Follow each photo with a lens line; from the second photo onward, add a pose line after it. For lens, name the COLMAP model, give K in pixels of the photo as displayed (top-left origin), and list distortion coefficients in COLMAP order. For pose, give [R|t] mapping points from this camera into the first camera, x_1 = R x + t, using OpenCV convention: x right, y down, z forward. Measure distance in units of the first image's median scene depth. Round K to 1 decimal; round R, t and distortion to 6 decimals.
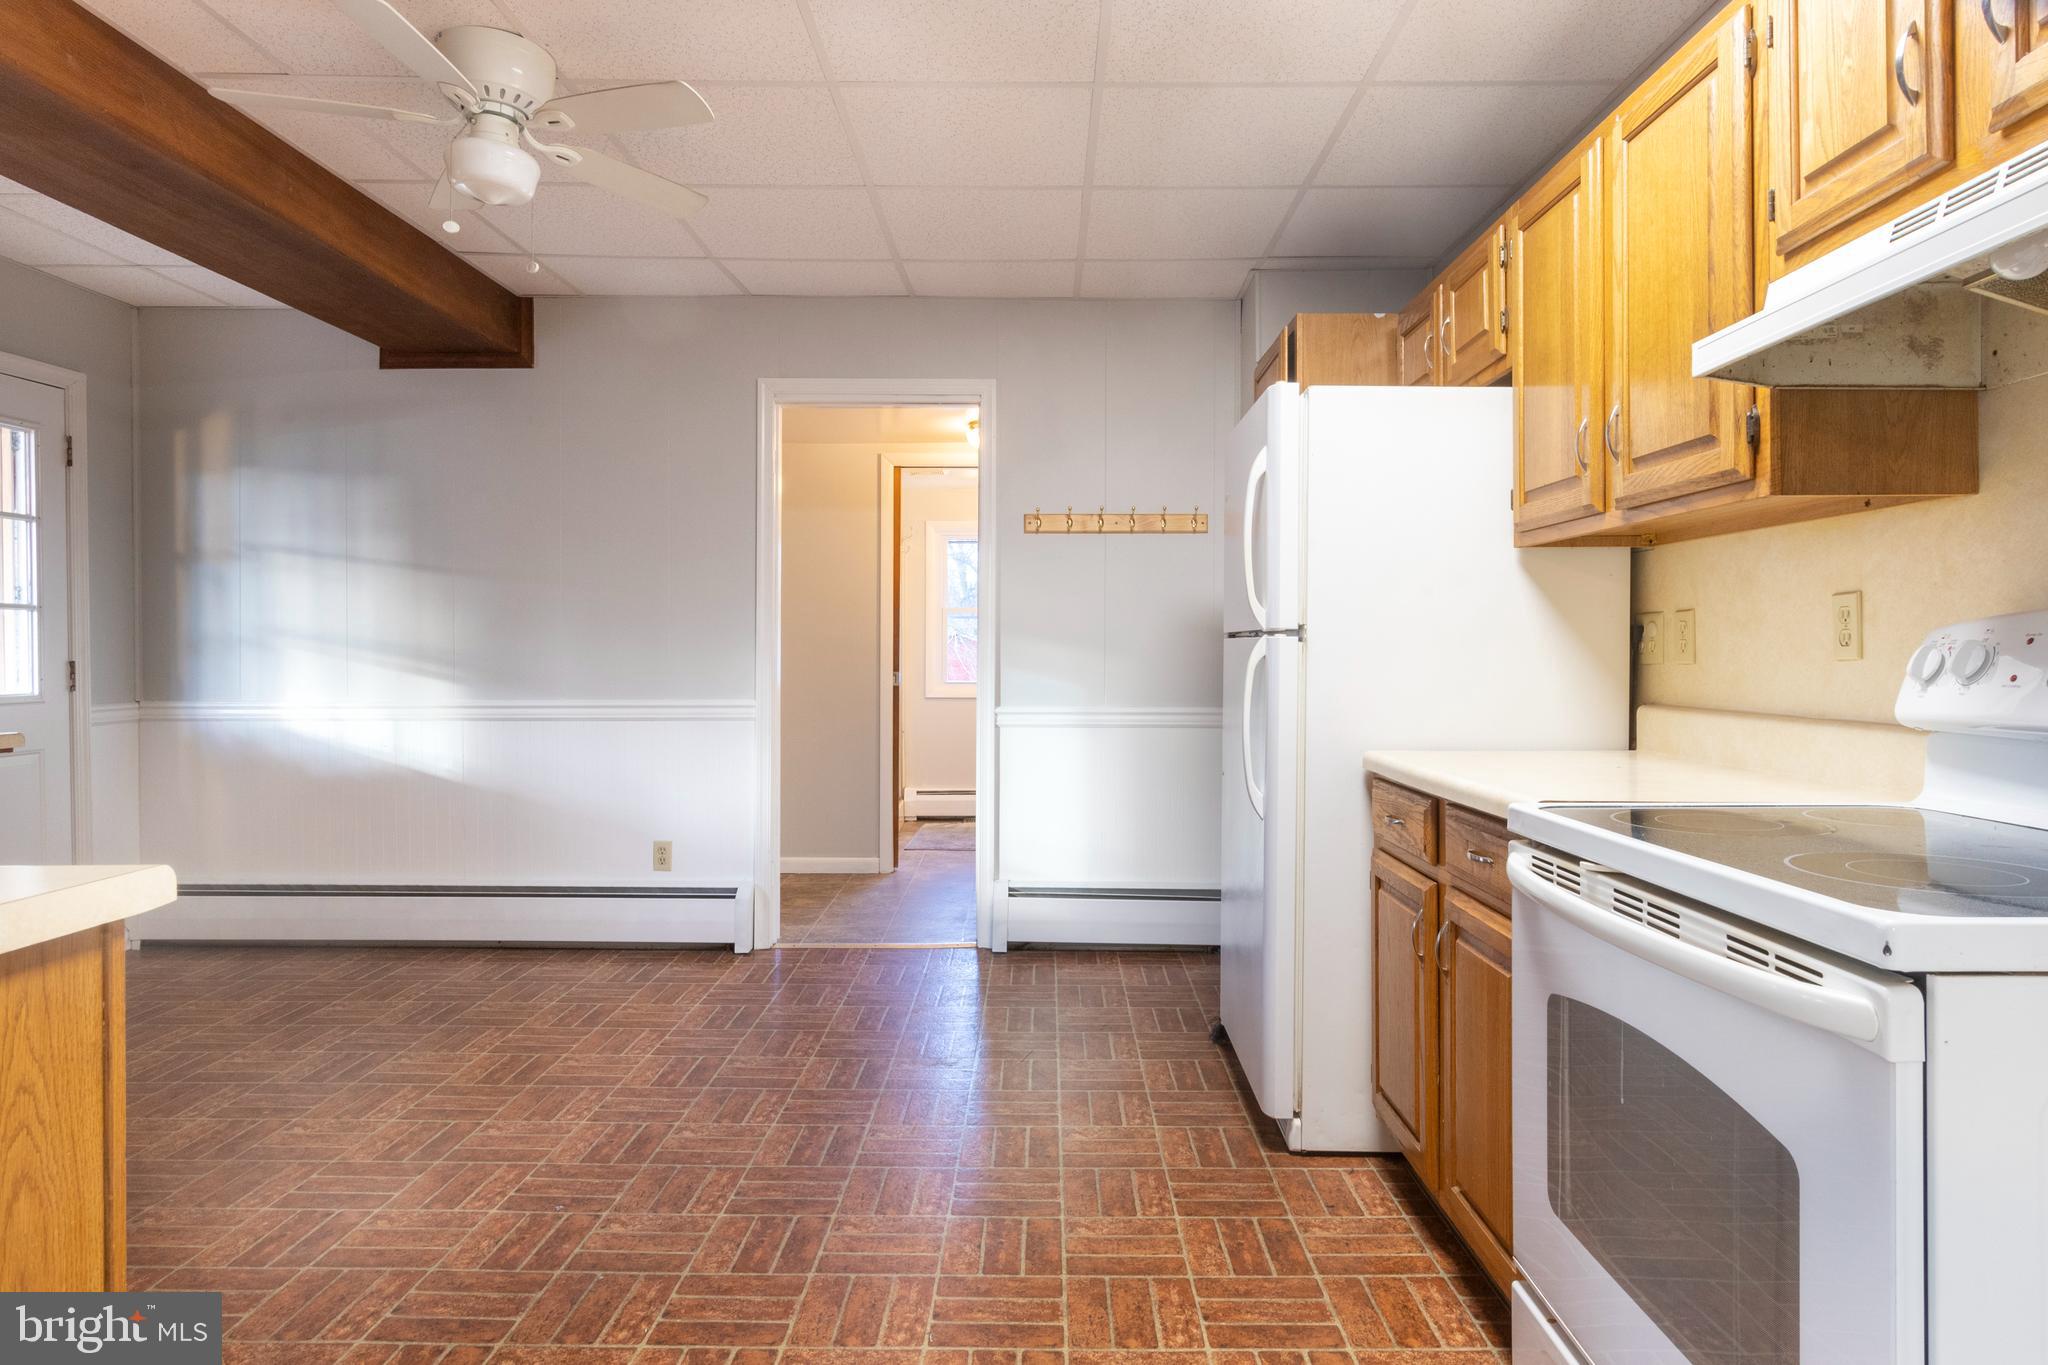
lens RADIAL K [[1167.1, 0, 1033.0], [0, 1167.1, 652.8], [0, 0, 1]] dist [0.002395, -0.001654]
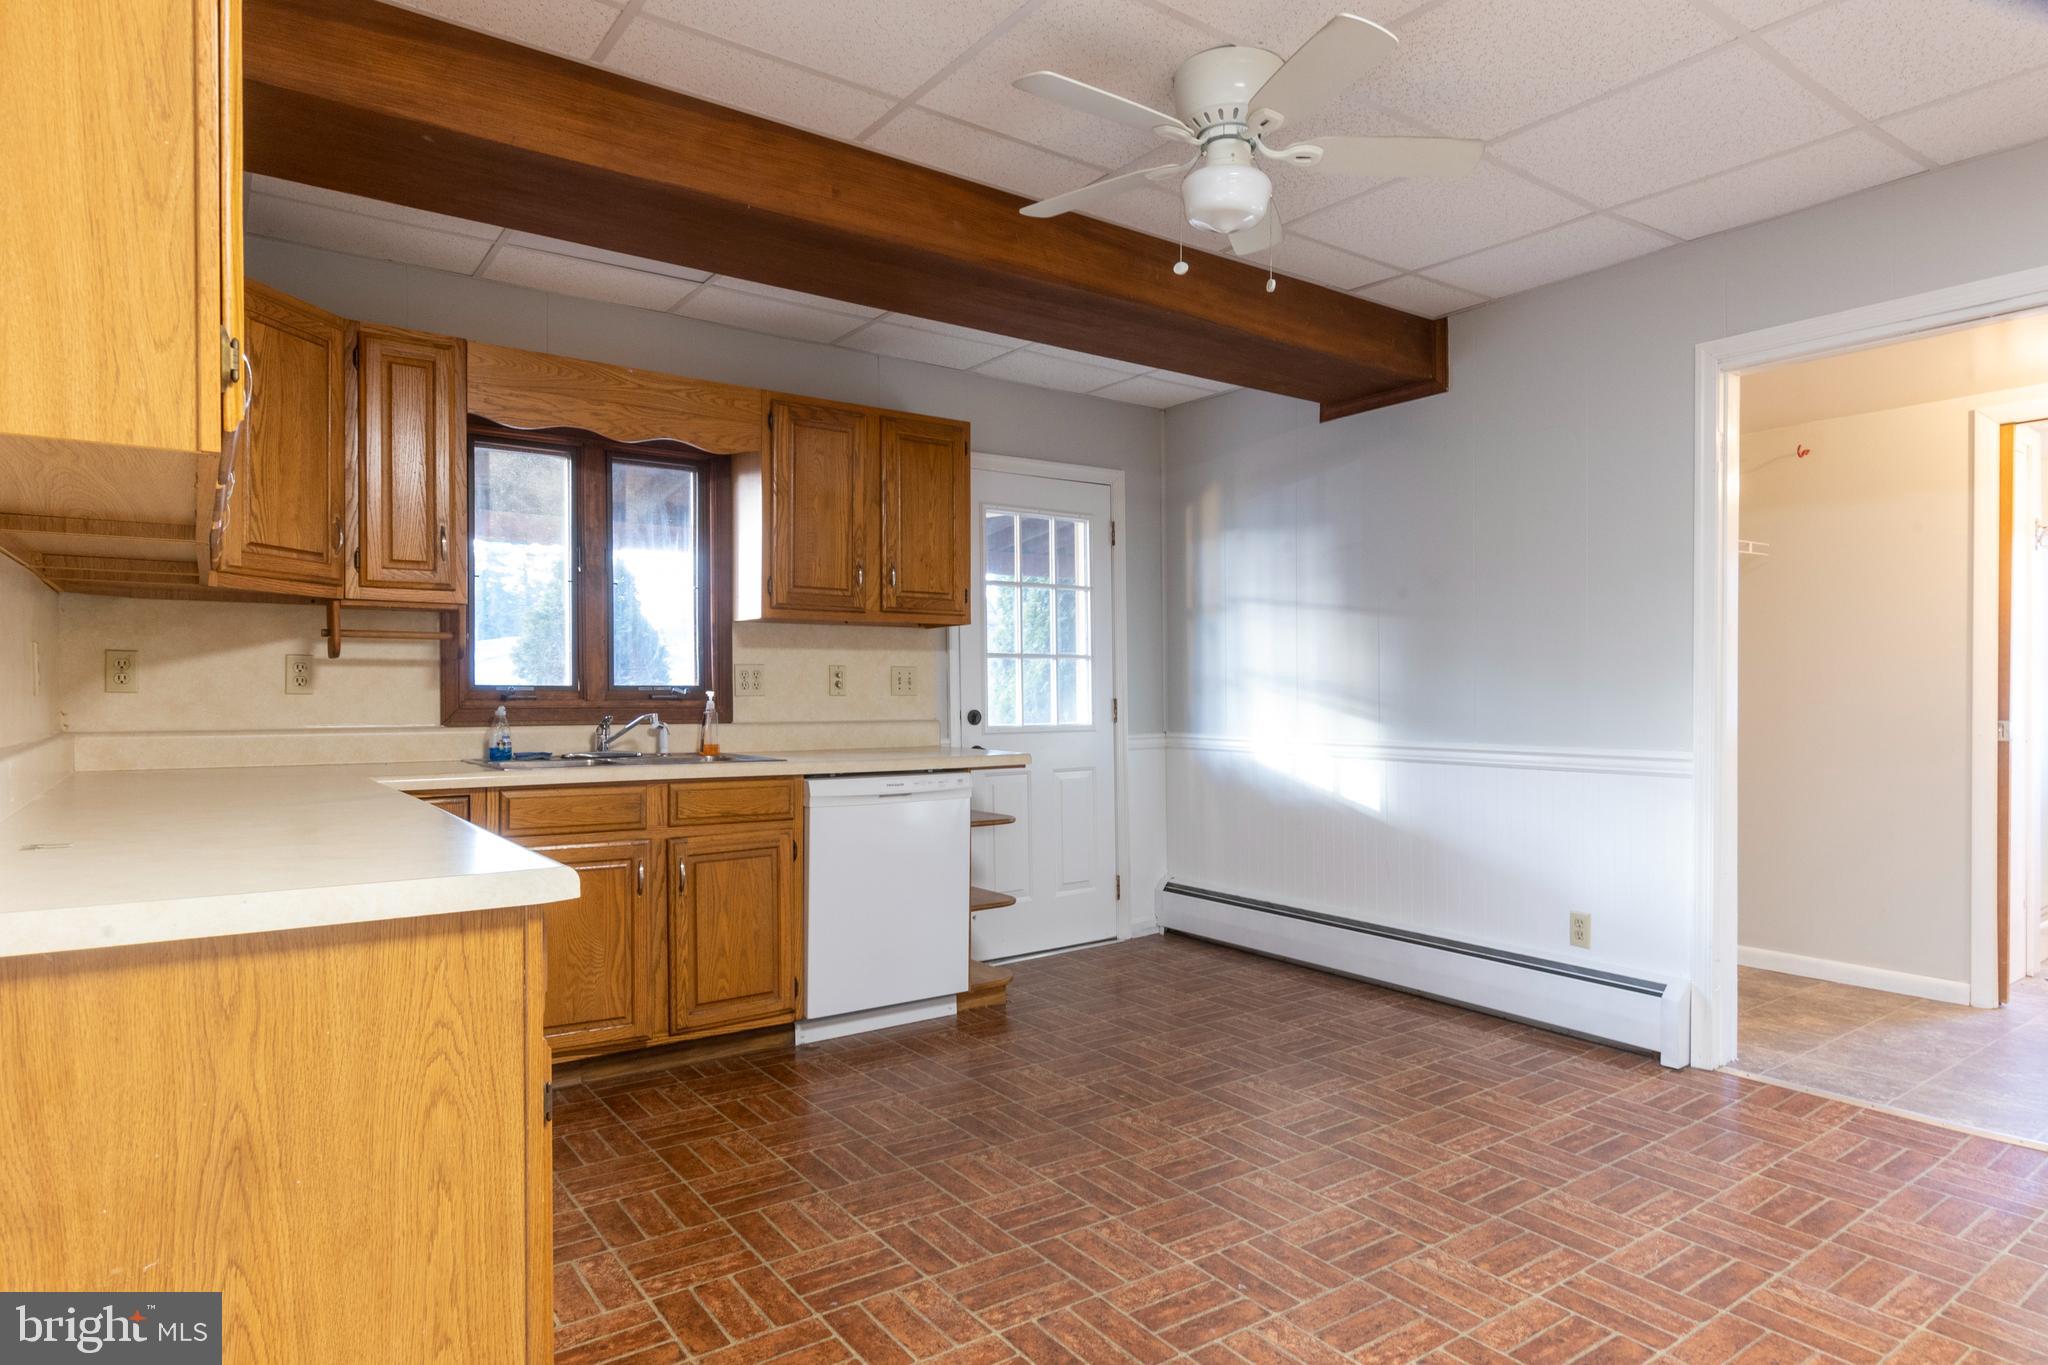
lens RADIAL K [[1154.6, 0, 1023.6], [0, 1154.6, 699.8], [0, 0, 1]] dist [0.001522, -0.000432]
pose [[0.589599, 0.006303, -0.807672, 0.128408], [-0.001359, 0.999976, 0.006811, -0.000164], [0.807695, -0.002919, 0.589593, 0.173043]]
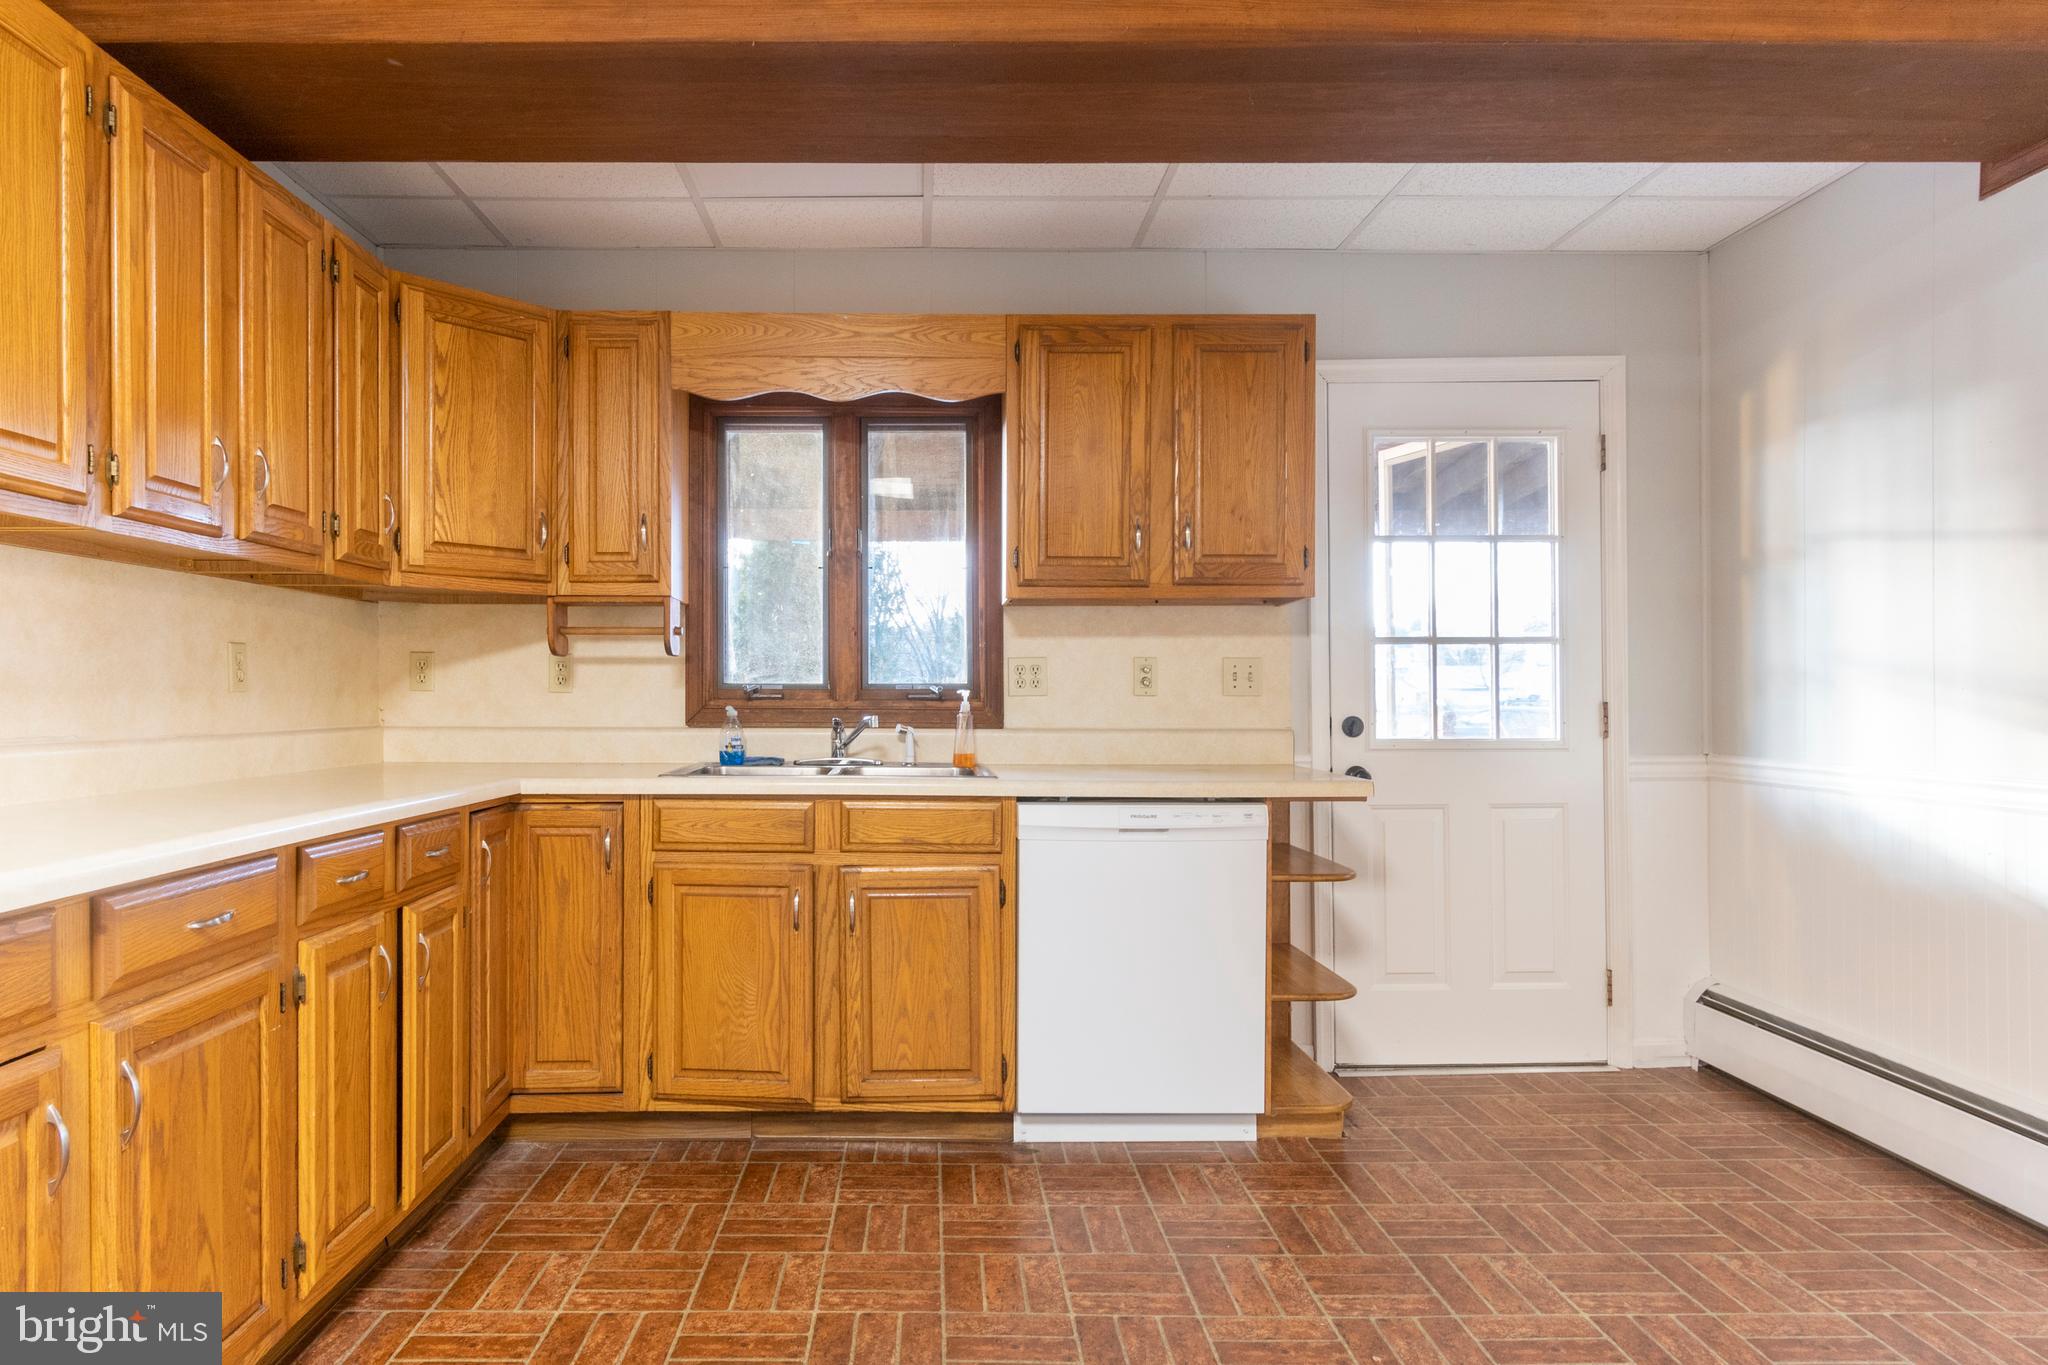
lens RADIAL K [[1176.6, 0, 938.8], [0, 1176.6, 703.3], [0, 0, 1]] dist [0.002950, -0.000286]
pose [[0.014232, 0.007801, -0.999868, 0.018019], [-0.002222, 0.999967, 0.007770, 0.002554], [0.999896, 0.002111, 0.014249, 0.490316]]
